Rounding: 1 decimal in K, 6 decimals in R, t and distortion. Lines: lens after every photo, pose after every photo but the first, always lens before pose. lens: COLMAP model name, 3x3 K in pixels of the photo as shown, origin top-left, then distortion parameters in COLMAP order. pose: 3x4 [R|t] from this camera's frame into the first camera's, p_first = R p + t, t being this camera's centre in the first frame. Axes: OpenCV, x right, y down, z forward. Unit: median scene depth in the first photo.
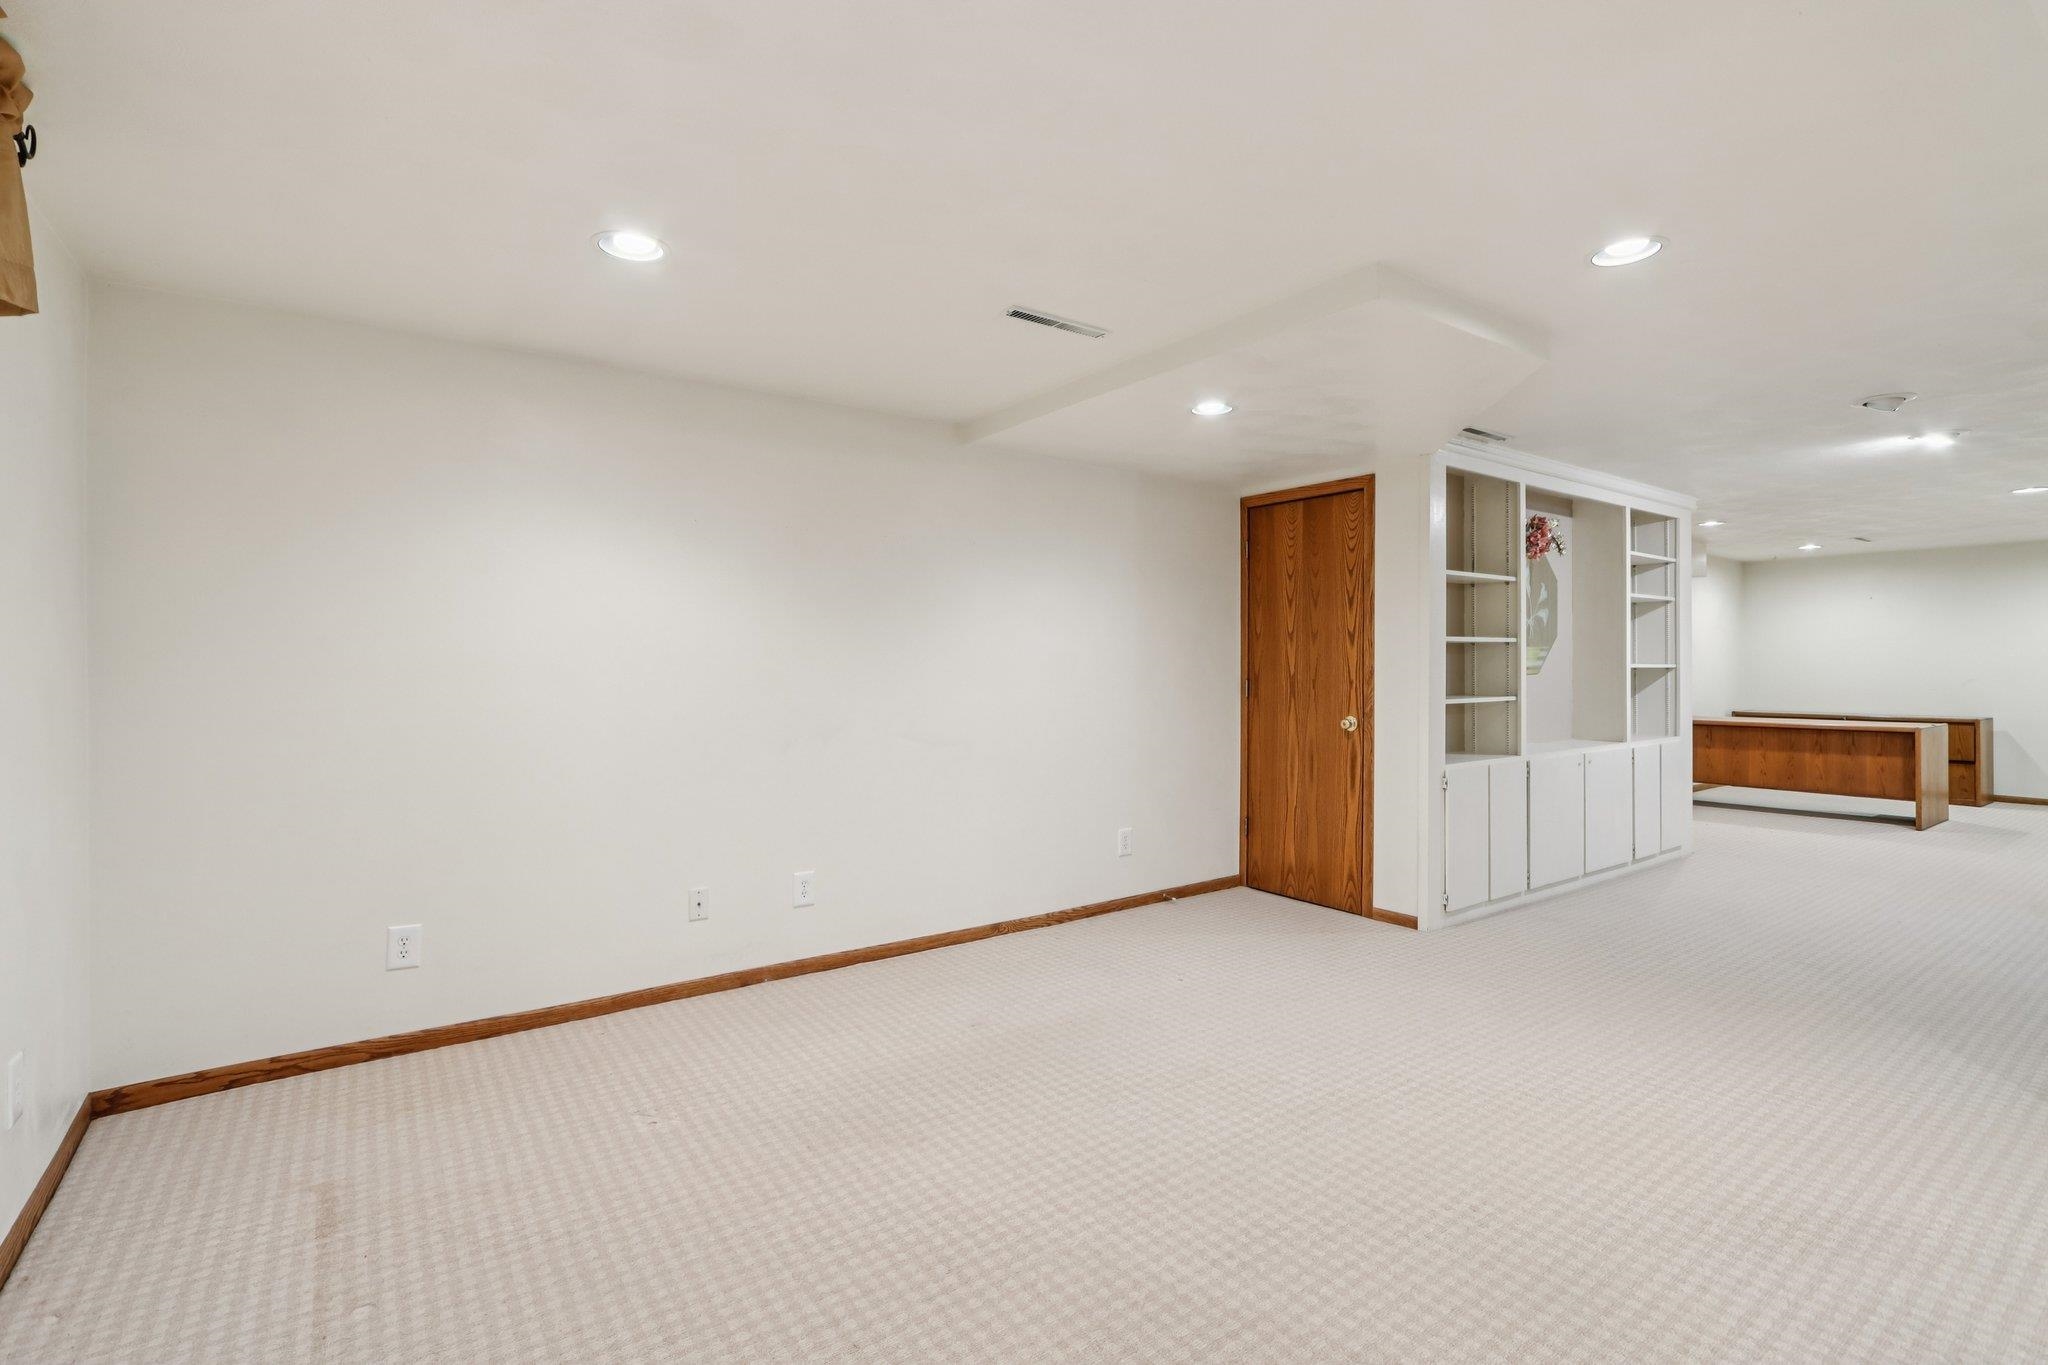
lens RADIAL K [[947.8, 0, 1021.9], [0, 947.8, 666.5], [0, 0, 1]] dist [-0.000576, -0.014840]
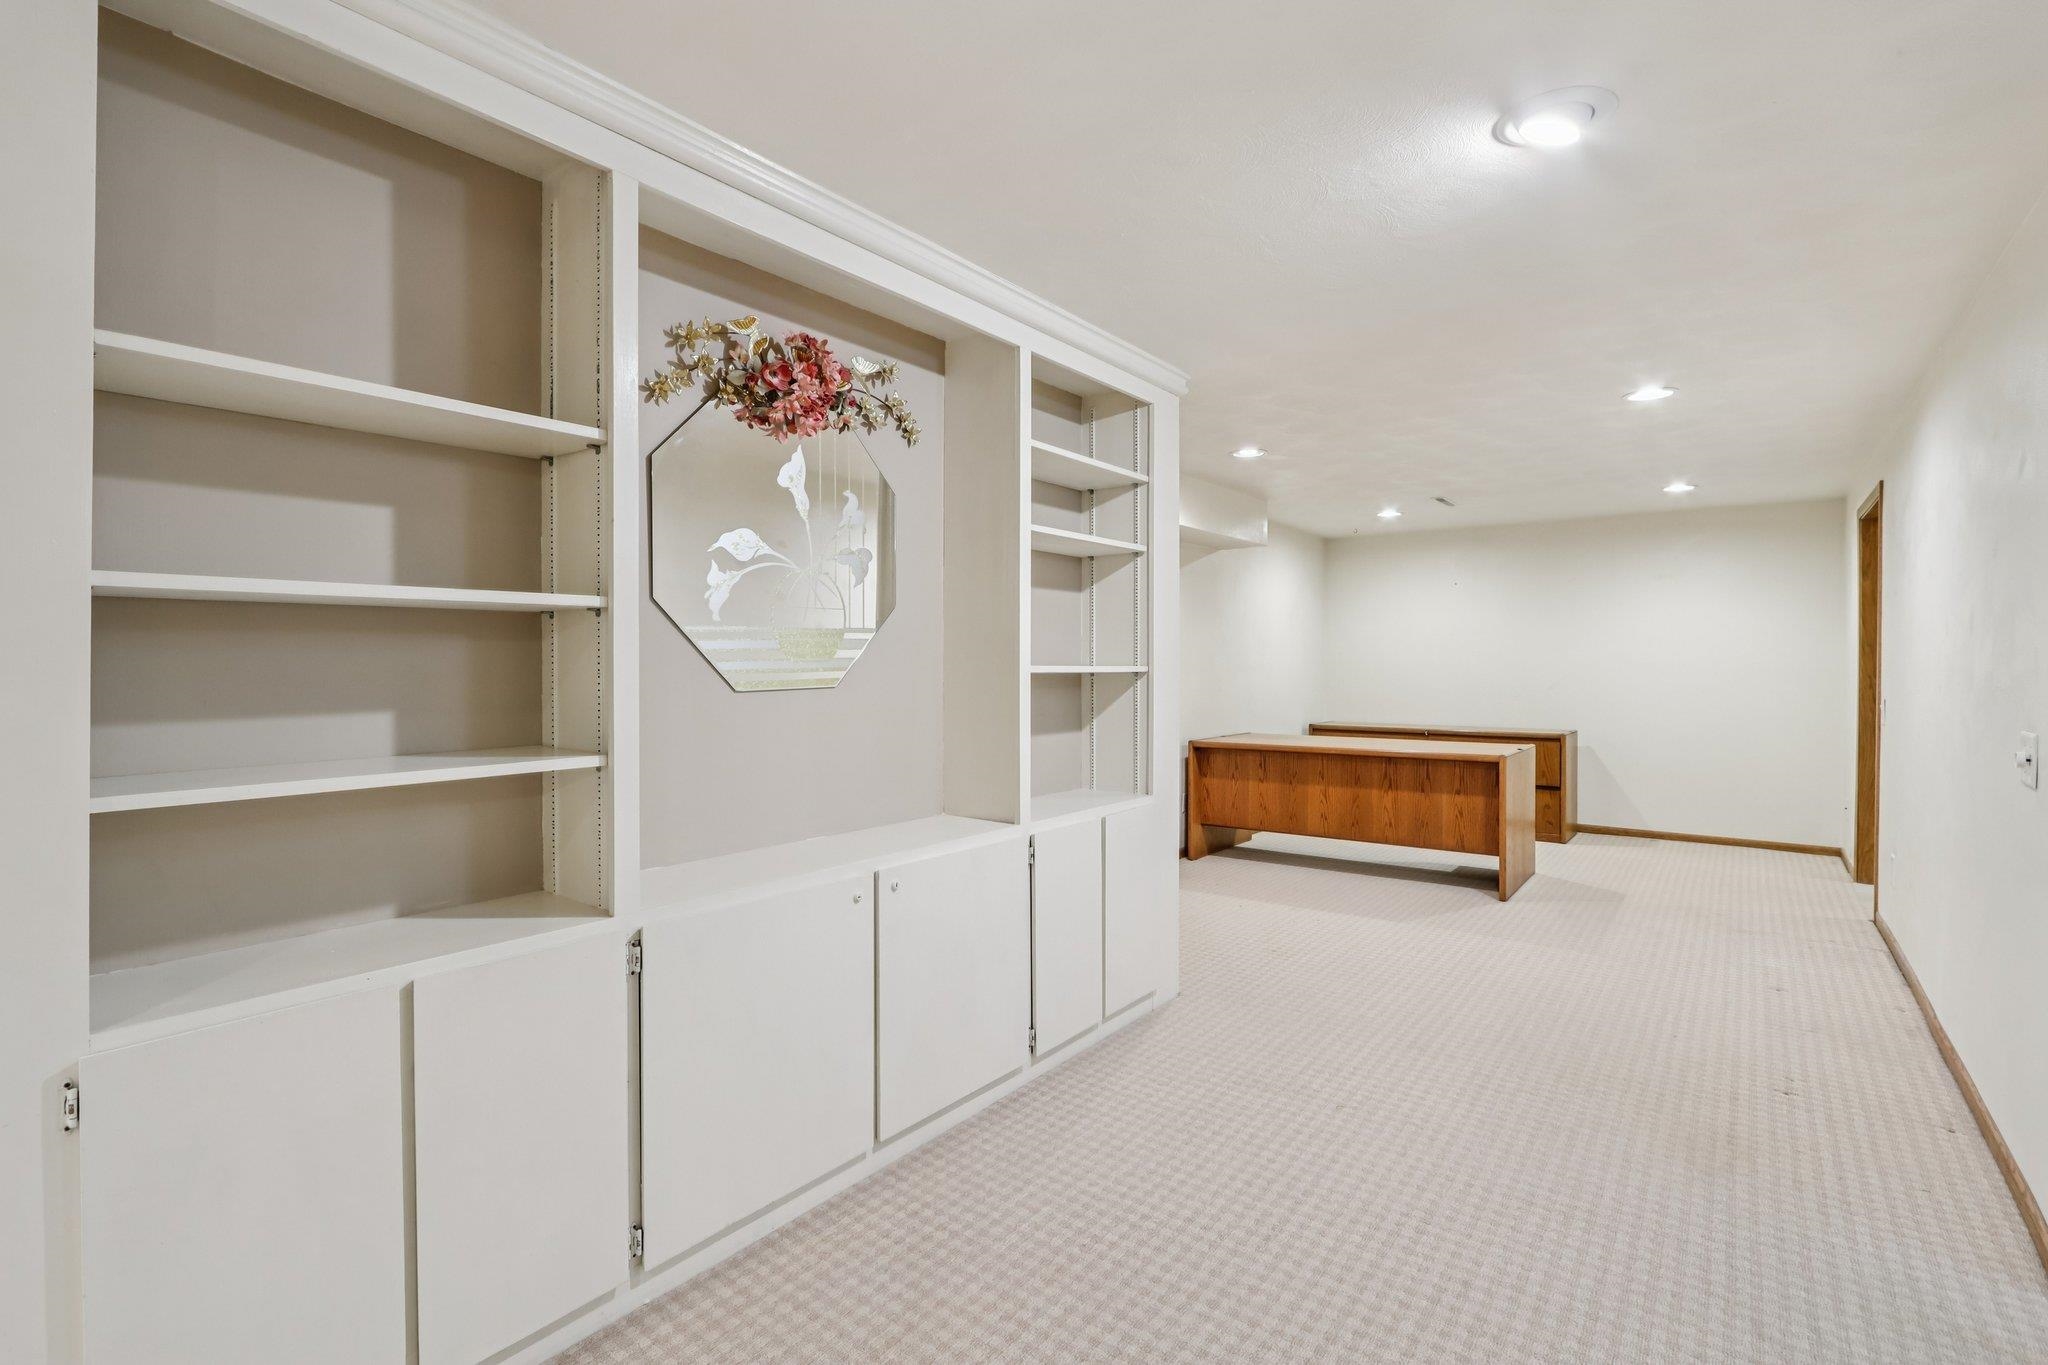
lens RADIAL K [[956.4, 0, 1024.0], [0, 956.4, 682.5], [0, 0, 1]] dist [-0.053577, -0.000117]
pose [[0.956067, -0.003986, 0.293120, 0.373692], [-0.001499, 0.999828, 0.018486, -0.002329], [-0.293144, -0.018113, 0.955897, 0.394952]]
